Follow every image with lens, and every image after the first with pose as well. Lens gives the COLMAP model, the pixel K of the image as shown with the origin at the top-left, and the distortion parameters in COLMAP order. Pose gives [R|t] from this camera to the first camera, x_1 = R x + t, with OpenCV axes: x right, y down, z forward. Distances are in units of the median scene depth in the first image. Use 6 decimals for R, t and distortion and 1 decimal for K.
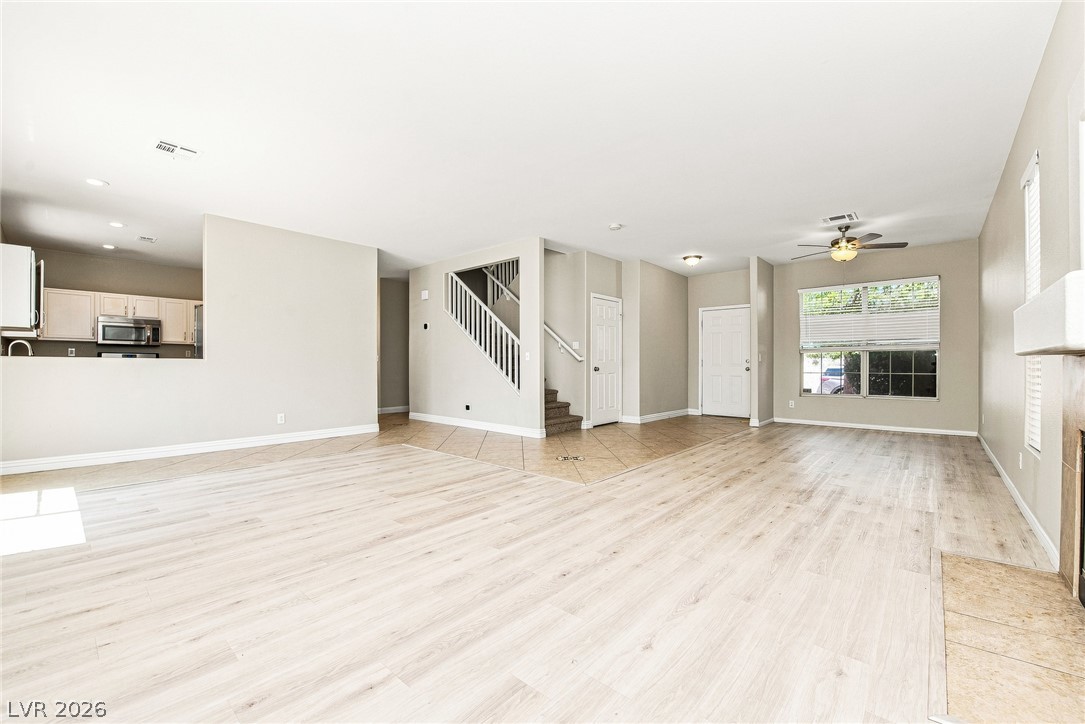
lens RADIAL K [[440.6, 0, 545.8], [0, 440.6, 363.1], [0, 0, 1]] dist [-0.011884, -0.004035]
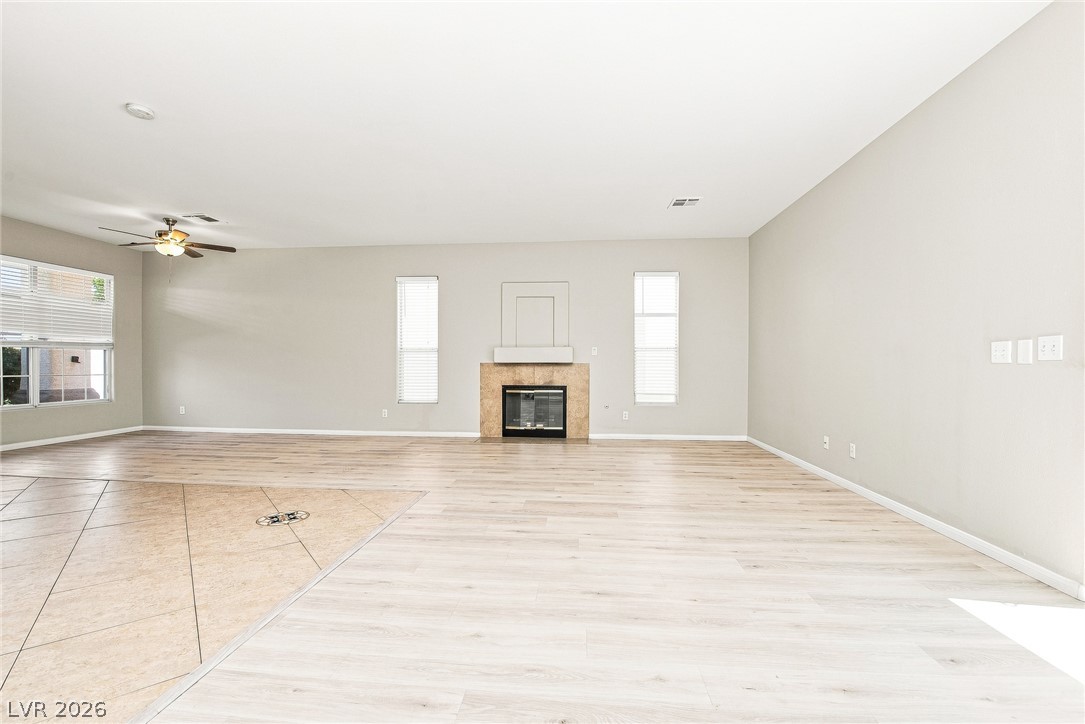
lens RADIAL K [[440.6, 0, 545.8], [0, 440.6, 363.1], [0, 0, 1]] dist [-0.011884, -0.004035]
pose [[-0.589738, -0.000496, 0.807595, -1.003642], [-0.005029, 0.999983, -0.003058, -0.002623], [-0.807579, -0.005865, -0.589730, 1.618464]]
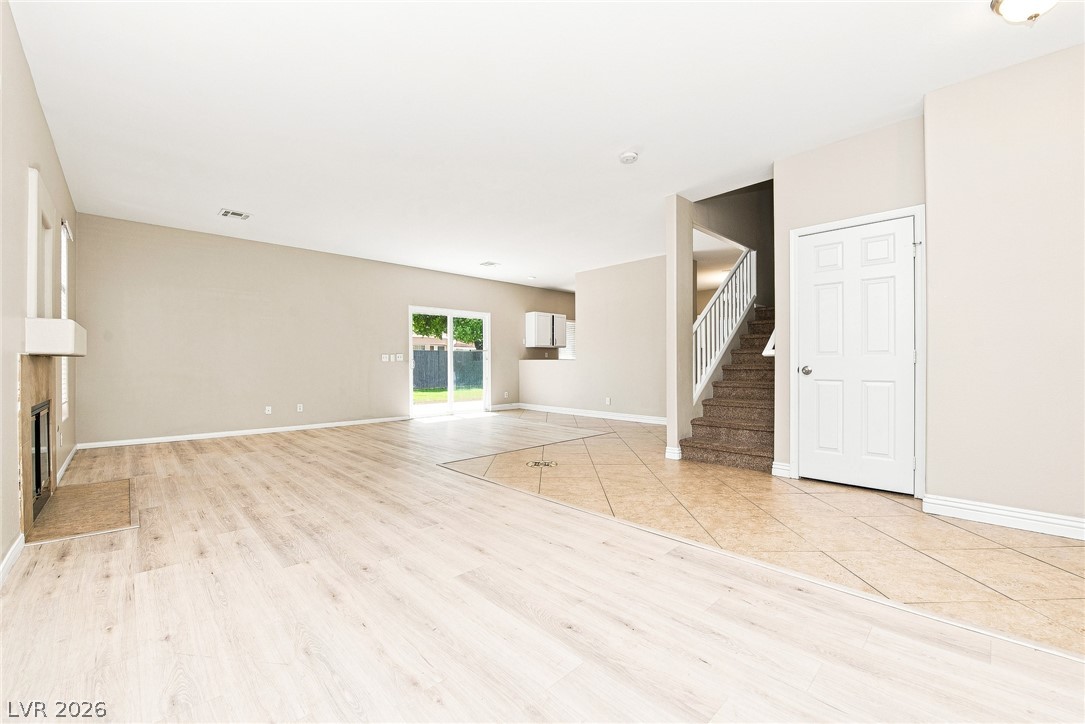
lens RADIAL K [[440.6, 0, 545.8], [0, 440.6, 363.1], [0, 0, 1]] dist [-0.011884, -0.004035]
pose [[-0.080788, -0.002585, -0.996728, 1.480491], [0.005424, 0.999981, -0.003033, 0.012919], [0.996717, -0.005651, -0.080773, 1.648372]]
